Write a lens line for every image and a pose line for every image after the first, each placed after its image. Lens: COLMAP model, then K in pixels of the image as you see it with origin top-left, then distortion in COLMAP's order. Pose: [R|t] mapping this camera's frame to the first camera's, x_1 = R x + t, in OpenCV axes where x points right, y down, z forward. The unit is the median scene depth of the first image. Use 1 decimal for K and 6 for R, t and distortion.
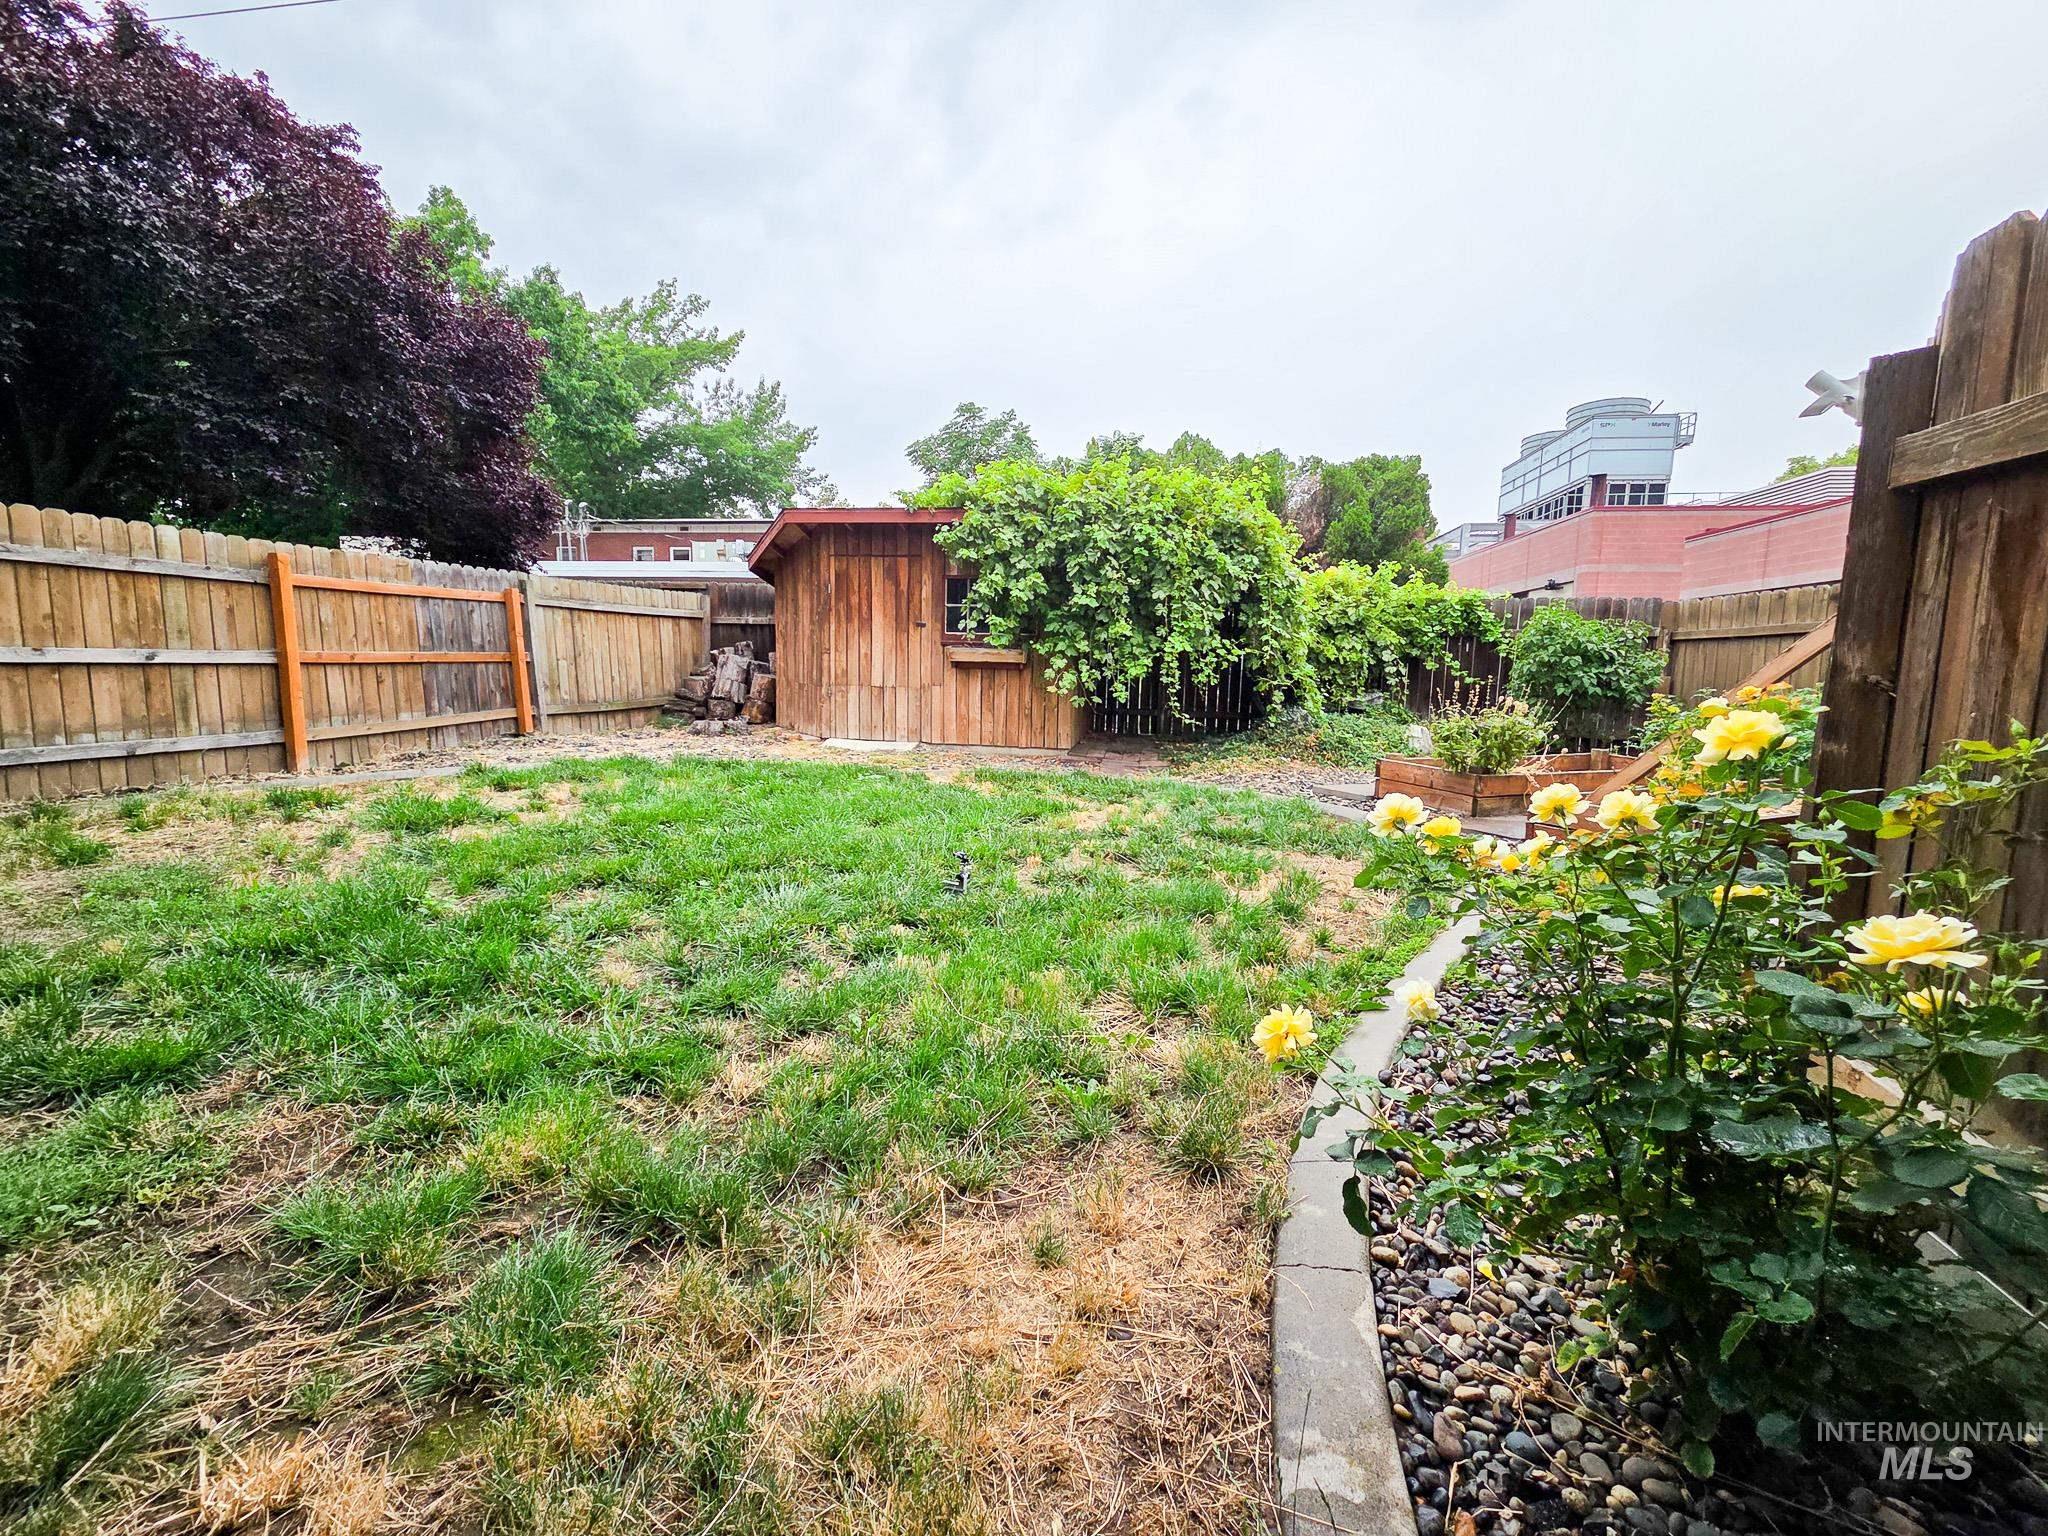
lens RADIAL K [[836.1, 0, 1027.3], [0, 836.1, 764.6], [0, 0, 1]] dist [0.007794, -0.000619]
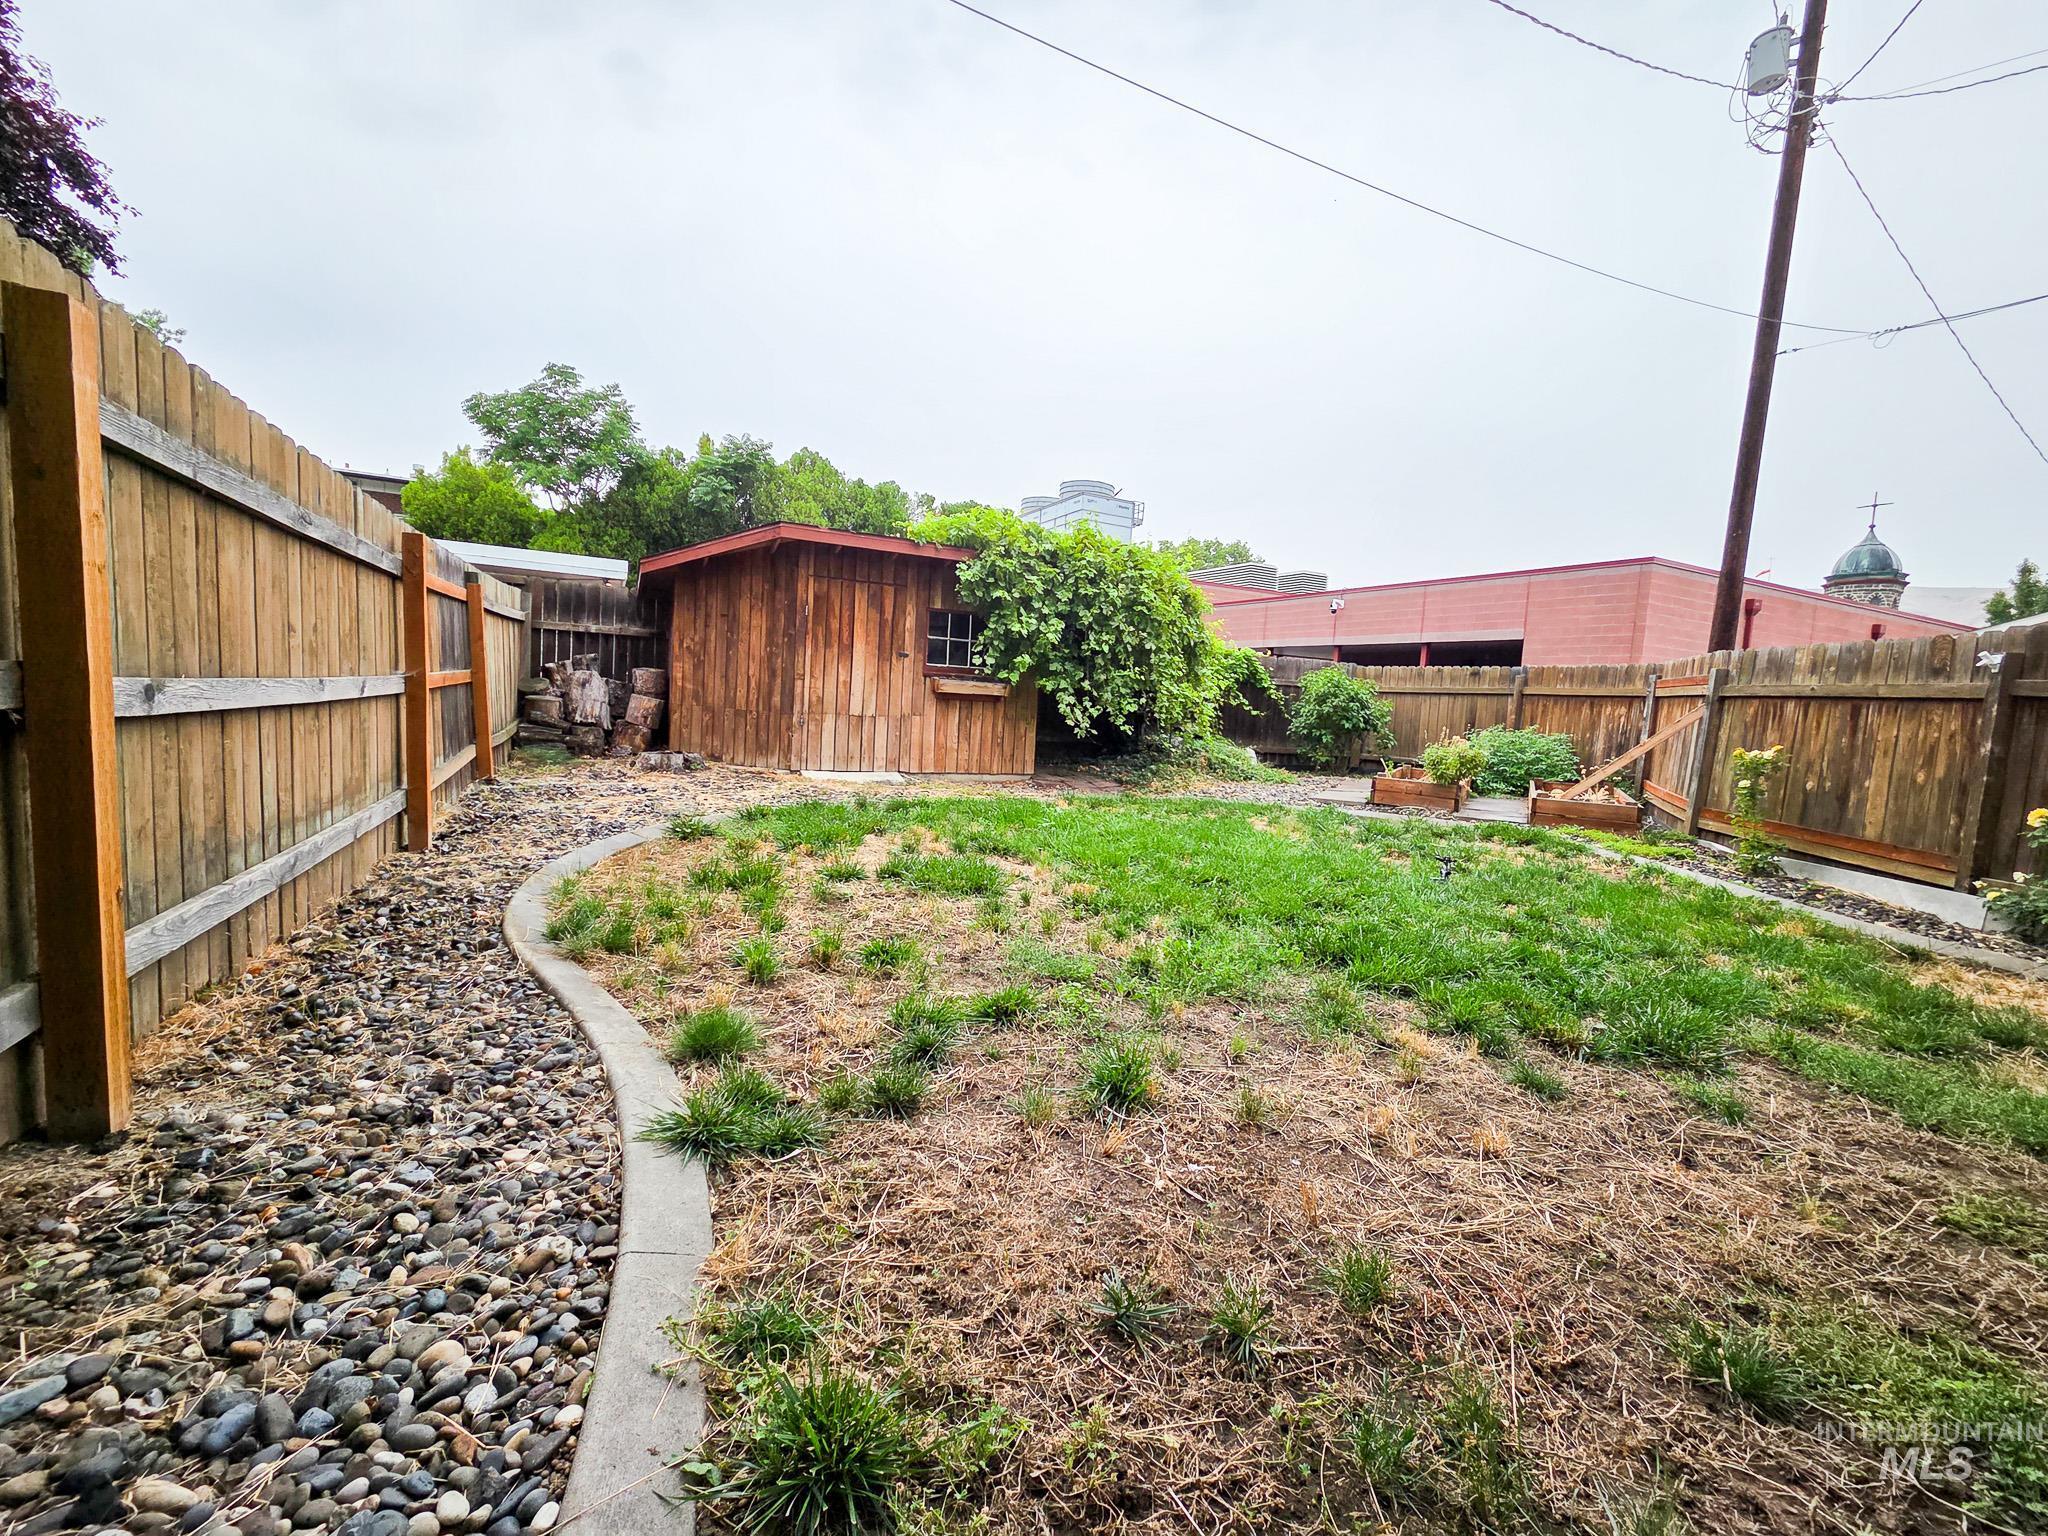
lens RADIAL K [[836.1, 0, 1029.1], [0, 836.1, 766.7], [0, 0, 1]] dist [0.007794, -0.000619]
pose [[0.816961, -0.026206, 0.576098, -0.581520], [0.030071, 0.999544, 0.002824, -0.031584], [-0.575909, 0.015017, 0.817376, 0.097483]]
